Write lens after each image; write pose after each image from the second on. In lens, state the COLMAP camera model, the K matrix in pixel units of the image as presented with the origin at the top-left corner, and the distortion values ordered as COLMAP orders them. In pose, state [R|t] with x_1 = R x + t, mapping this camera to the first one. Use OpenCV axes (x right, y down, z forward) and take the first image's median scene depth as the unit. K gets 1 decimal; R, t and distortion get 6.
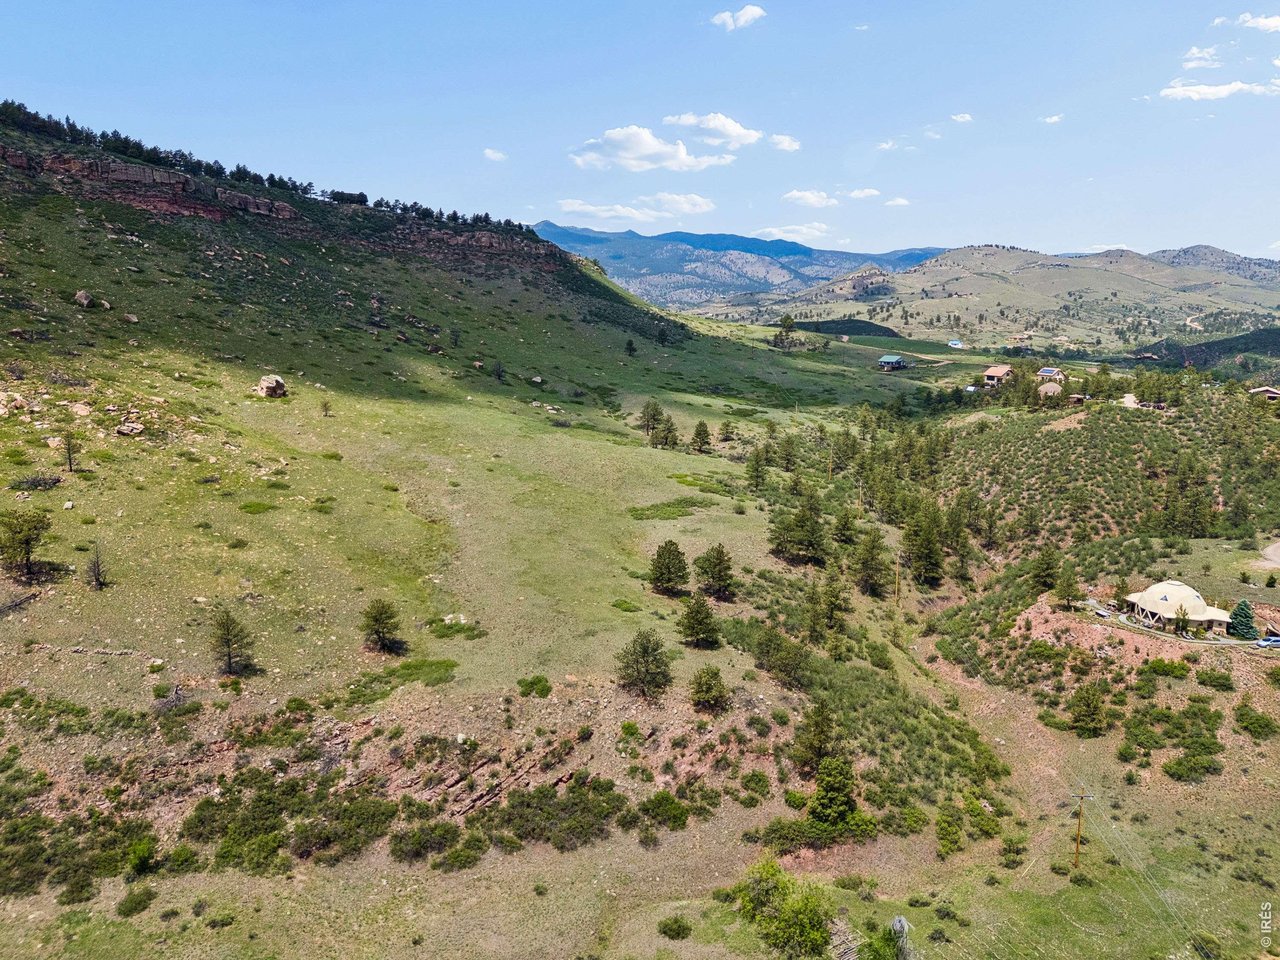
lens RADIAL K [[933.1, 0, 647.6], [0, 933.1, 486.5], [0, 0, 1]] dist [0.088312, -0.090931]
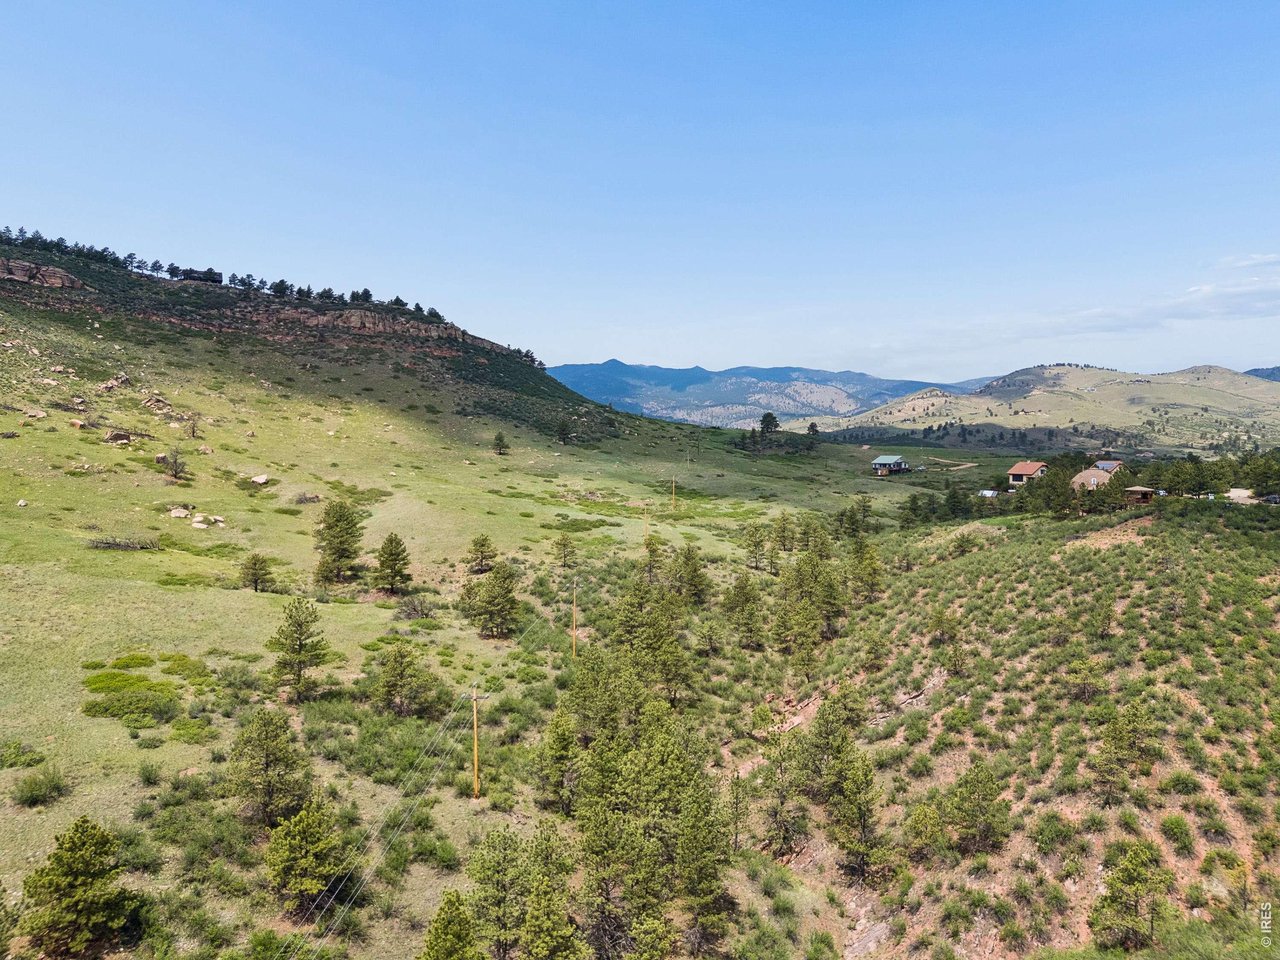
lens RADIAL K [[933.1, 0, 647.6], [0, 933.1, 486.5], [0, 0, 1]] dist [0.088312, -0.090931]
pose [[0.996488, -0.016101, -0.082177, 0.215208], [0.004263, 0.989822, -0.142244, -0.019359], [0.083631, 0.141394, 0.986415, 0.433767]]
